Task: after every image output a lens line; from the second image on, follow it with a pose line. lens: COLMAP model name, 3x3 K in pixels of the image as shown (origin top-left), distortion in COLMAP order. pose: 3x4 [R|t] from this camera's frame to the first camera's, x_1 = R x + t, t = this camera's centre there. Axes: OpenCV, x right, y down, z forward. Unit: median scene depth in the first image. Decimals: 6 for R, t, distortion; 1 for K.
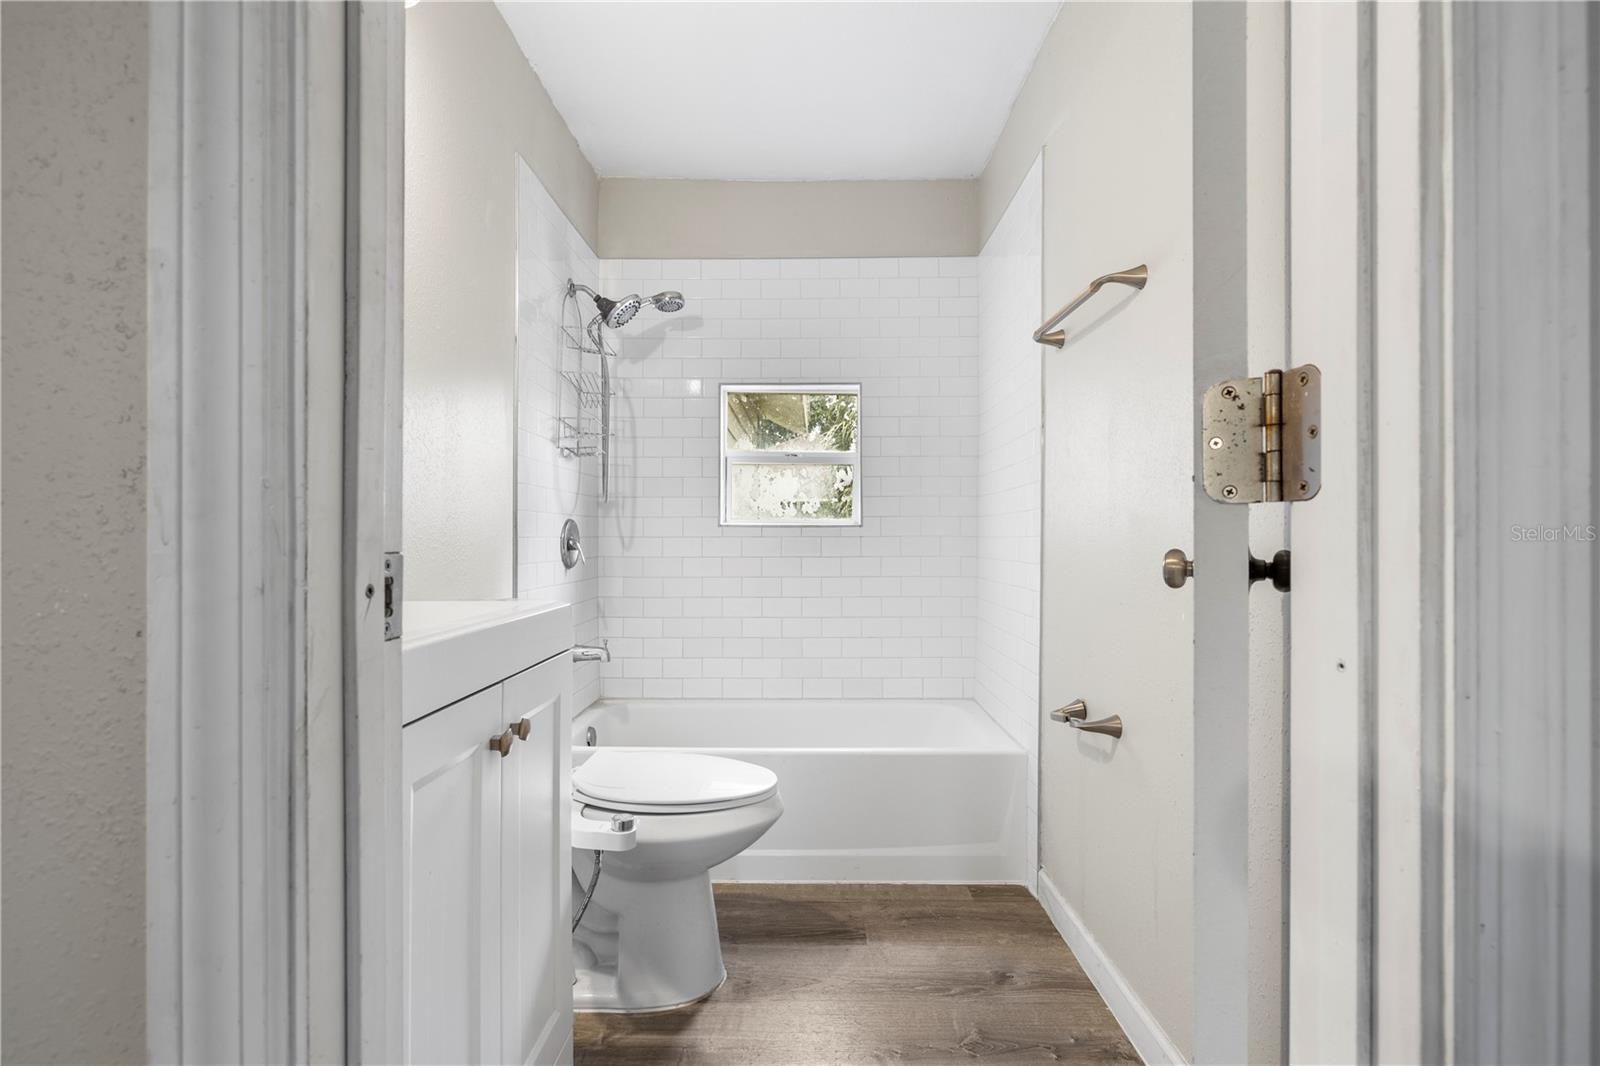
lens RADIAL K [[739.5, 0, 800.0], [0, 739.5, 533.0], [0, 0, 1]] dist [-0.000516, 0.000030]
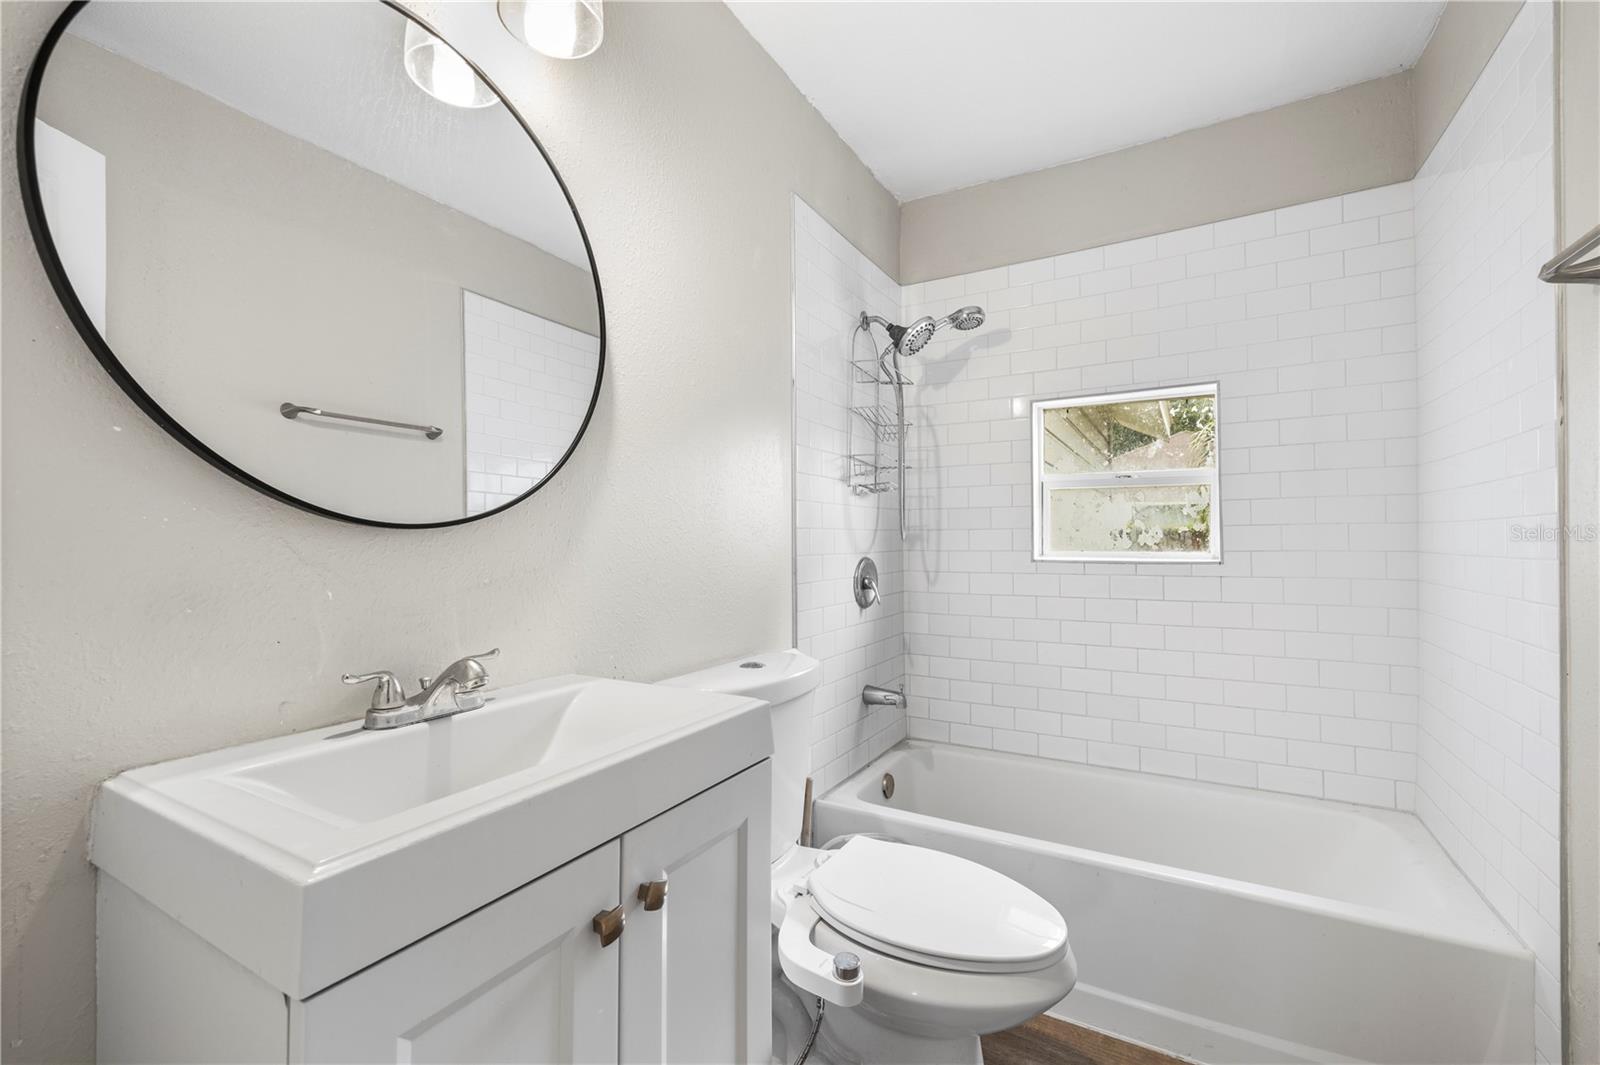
lens RADIAL K [[672.2, 0, 796.6], [0, 672.2, 533.9], [0, 0, 1]] dist [-0.000013, 0.000681]
pose [[0.873131, -0.010038, -0.487382, 0.040494], [0.007069, 0.999944, -0.007931, -0.041332], [0.487435, 0.003479, 0.873153, 0.172702]]
